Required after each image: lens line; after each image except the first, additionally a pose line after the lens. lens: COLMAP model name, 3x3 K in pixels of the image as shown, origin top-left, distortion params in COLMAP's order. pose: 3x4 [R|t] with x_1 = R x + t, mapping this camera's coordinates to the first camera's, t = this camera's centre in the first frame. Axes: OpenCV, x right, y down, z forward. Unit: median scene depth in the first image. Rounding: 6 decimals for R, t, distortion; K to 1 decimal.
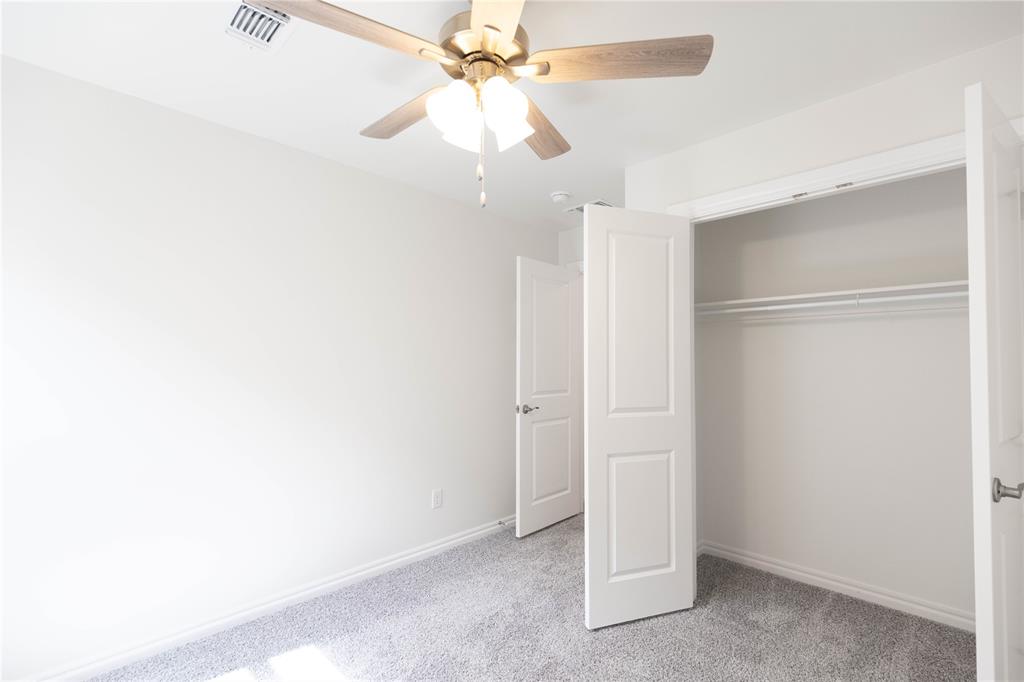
lens RADIAL K [[467.4, 0, 505.3], [0, 467.4, 343.6], [0, 0, 1]] dist [0.001577, -0.000229]
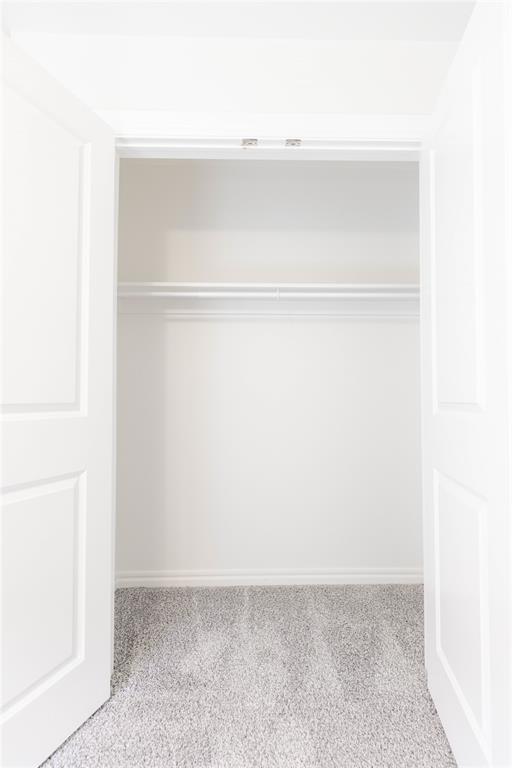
lens RADIAL K [[350.6, 0, 252.6], [0, 350.6, 388.1], [0, 0, 1]] dist [0.001577, -0.000229]
pose [[0.693503, 0.014860, 0.720300, 0.170914], [-0.019967, 0.999800, -0.001402, 0.110335], [-0.720177, -0.013410, 0.693661, 0.503833]]
